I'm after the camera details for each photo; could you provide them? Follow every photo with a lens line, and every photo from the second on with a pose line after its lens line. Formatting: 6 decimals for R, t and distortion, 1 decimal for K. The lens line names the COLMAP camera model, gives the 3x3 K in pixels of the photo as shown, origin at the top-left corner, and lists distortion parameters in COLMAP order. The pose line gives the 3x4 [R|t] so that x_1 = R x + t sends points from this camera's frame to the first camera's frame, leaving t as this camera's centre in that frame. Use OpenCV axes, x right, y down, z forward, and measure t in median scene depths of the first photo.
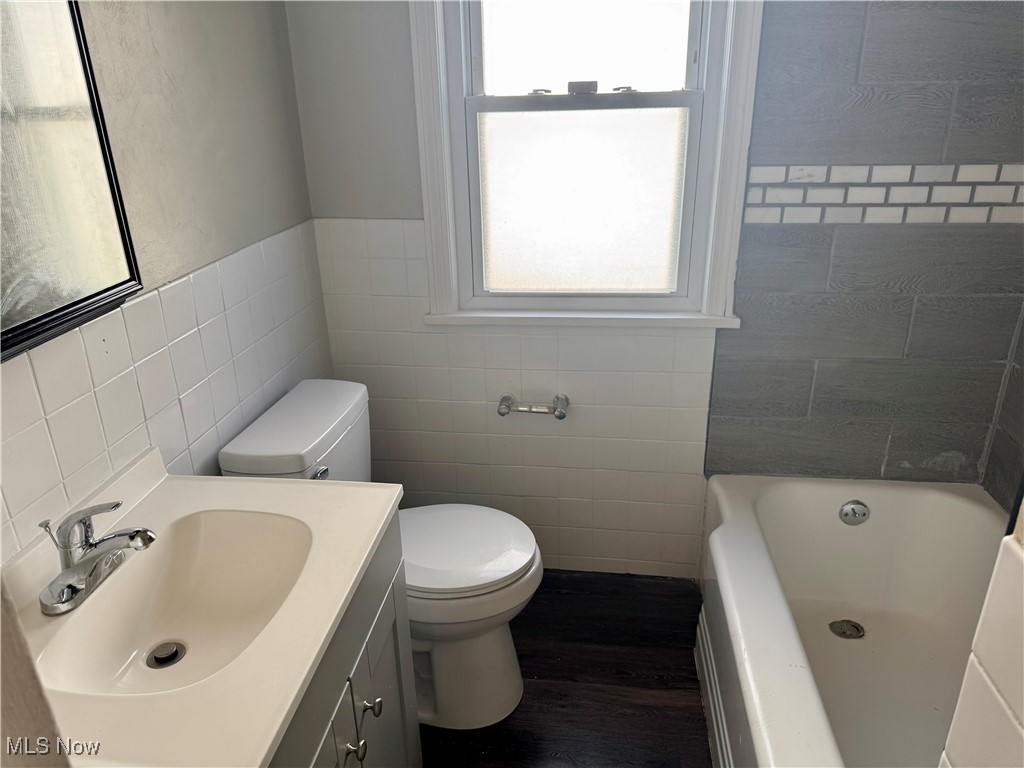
lens RADIAL K [[738.7, 0, 509.4], [0, 738.7, 384.1], [0, 0, 1]] dist [0.023607, -0.034228]
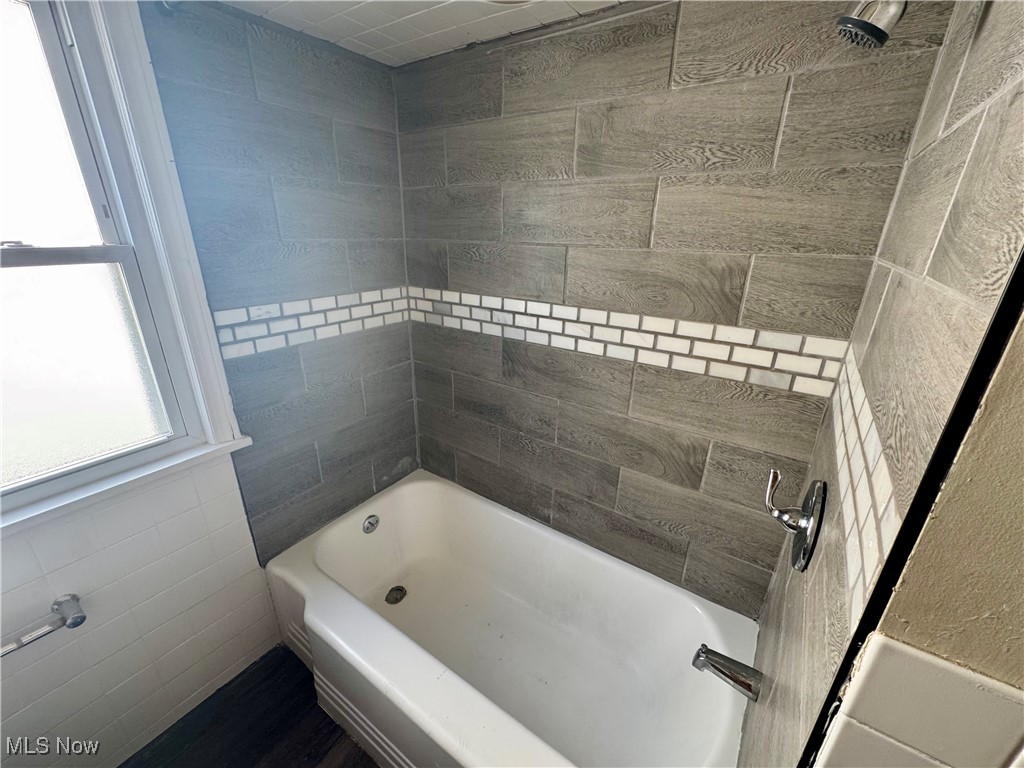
lens RADIAL K [[412.4, 0, 512.6], [0, 412.4, 384.7], [0, 0, 1]] dist [-0.000502, 0.000344]
pose [[0.466434, -0.285983, 0.837050, -0.017530], [0.319782, 0.936809, 0.141872, -0.131385], [-0.824729, 0.201500, 0.528412, 0.311623]]
